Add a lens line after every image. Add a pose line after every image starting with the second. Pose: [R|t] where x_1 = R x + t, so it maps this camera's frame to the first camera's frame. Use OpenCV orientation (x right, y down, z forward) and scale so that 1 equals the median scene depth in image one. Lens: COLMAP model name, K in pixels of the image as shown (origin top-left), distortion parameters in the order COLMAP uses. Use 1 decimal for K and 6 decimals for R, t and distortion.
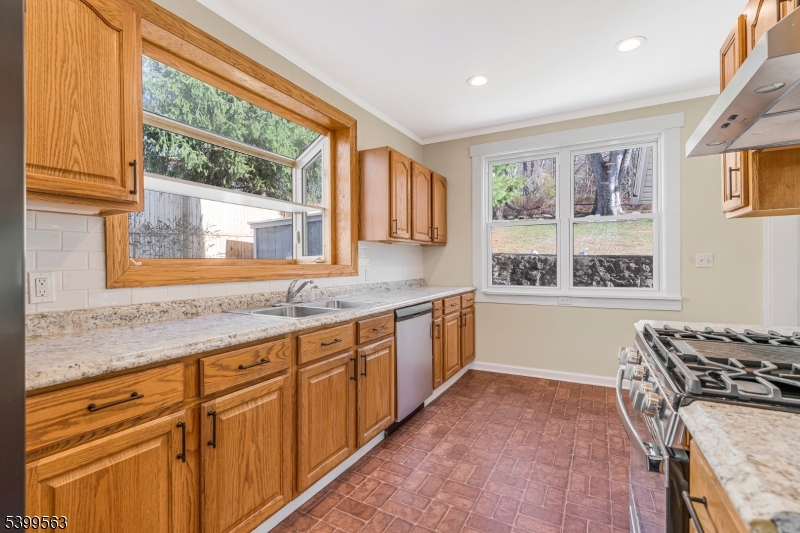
lens RADIAL K [[364.0, 0, 405.3], [0, 364.0, 266.1], [0, 0, 1]] dist [-0.007157, -0.000966]
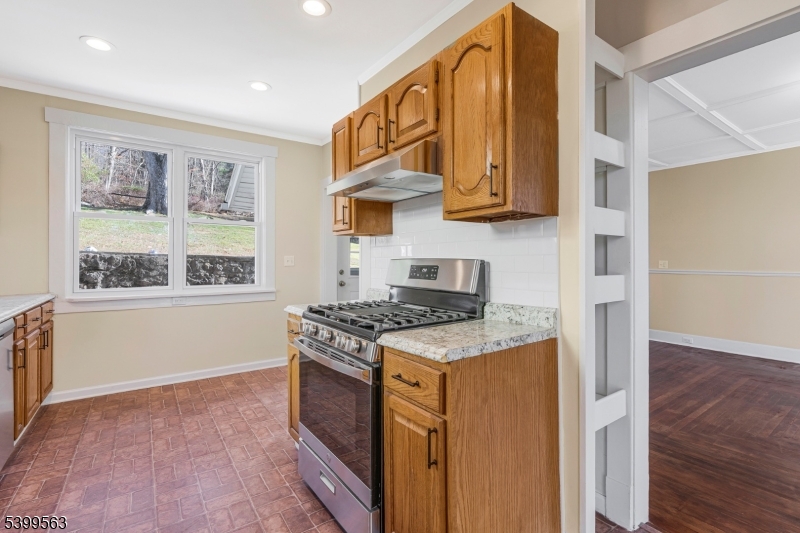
lens RADIAL K [[374.6, 0, 402.5], [0, 374.6, 257.9], [0, 0, 1]] dist [-0.002463, -0.000176]
pose [[0.451540, 0.012420, 0.892165, -0.195146], [0.005675, 0.999843, -0.016791, -0.001064], [-0.892233, 0.012645, 0.451398, -0.003916]]
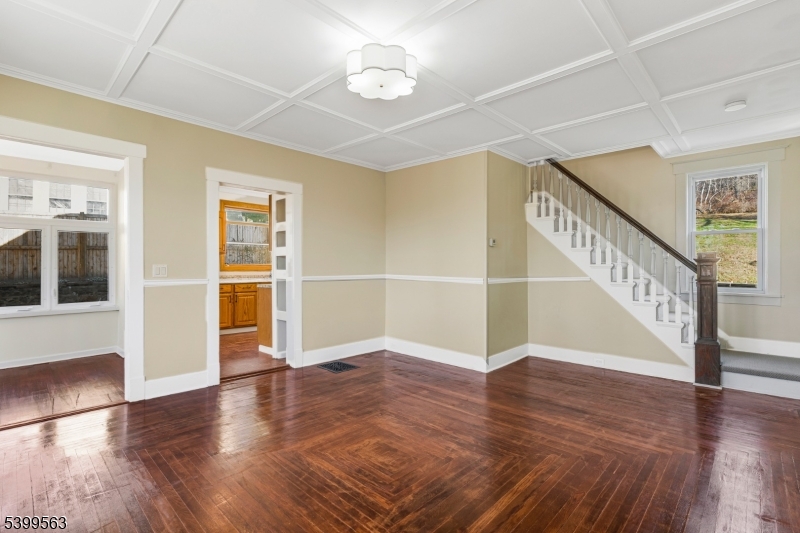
lens RADIAL K [[374.6, 0, 402.5], [0, 374.6, 257.9], [0, 0, 1]] dist [-0.002463, -0.000176]
pose [[0.961557, 0.000201, -0.274605, 1.067282], [-0.006306, 0.999752, -0.021352, 0.000141], [0.274532, 0.022262, 0.961320, -1.152029]]
